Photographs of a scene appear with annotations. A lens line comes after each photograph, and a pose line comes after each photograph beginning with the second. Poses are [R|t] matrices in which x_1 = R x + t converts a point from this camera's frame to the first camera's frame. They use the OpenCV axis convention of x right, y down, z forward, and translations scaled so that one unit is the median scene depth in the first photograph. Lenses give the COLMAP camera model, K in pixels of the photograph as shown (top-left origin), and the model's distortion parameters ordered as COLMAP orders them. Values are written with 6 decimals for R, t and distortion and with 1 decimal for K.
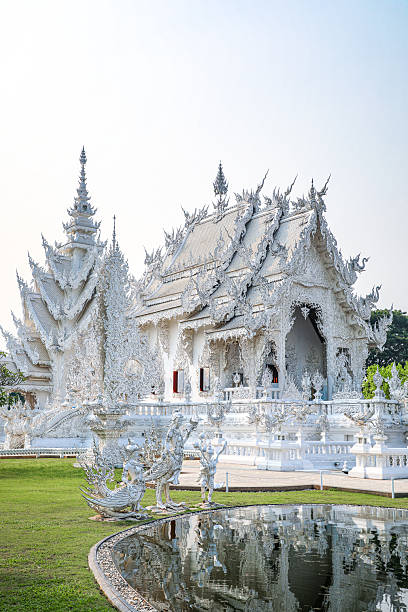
lens RADIAL K [[728.5, 0, 204.0], [0, 728.5, 306.0], [0, 0, 1]] dist [0.112186, 0.038345]
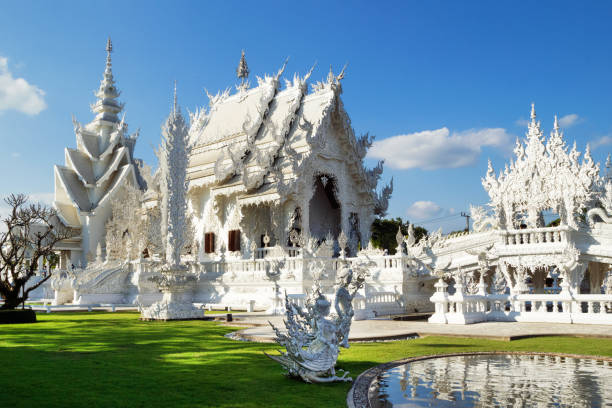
lens RADIAL K [[592.1, 0, 288.1], [0, 592.1, 204.0], [0, 0, 1]] dist [-0.080024, 0.002339]
pose [[0.985364, 0.008805, 0.170236, -0.074152], [-0.013758, 0.999515, 0.027939, 0.018803], [-0.169907, -0.029872, 0.985007, 0.100363]]
